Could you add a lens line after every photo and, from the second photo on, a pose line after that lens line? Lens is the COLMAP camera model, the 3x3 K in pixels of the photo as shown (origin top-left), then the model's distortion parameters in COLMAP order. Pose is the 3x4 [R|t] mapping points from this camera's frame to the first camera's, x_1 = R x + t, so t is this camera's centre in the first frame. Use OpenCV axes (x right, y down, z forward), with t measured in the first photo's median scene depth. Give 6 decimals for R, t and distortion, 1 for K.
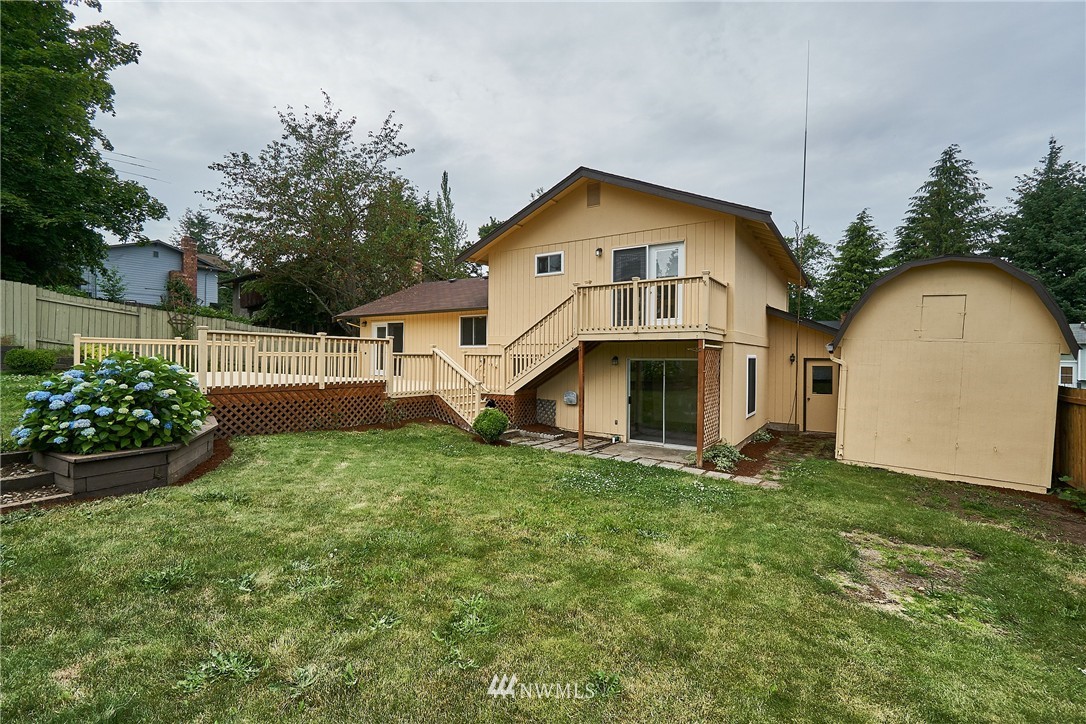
lens RADIAL K [[483.0, 0, 539.7], [0, 483.0, 357.4], [0, 0, 1]] dist [-0.002705, 0.000232]
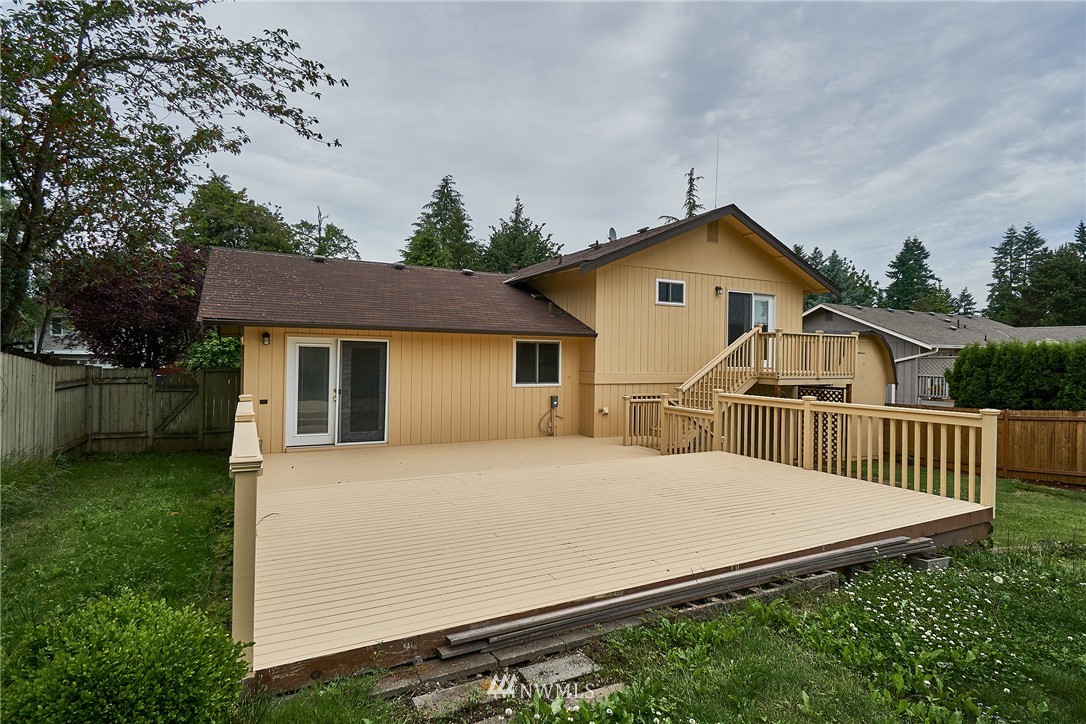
lens RADIAL K [[550.8, 0, 538.7], [0, 550.8, 358.4], [0, 0, 1]] dist [0.006463, 0.000273]
pose [[0.473655, -0.009620, 0.880658, -0.831342], [-0.008630, 0.999842, 0.015563, -0.072991], [-0.880668, -0.014972, 0.473497, 0.620974]]
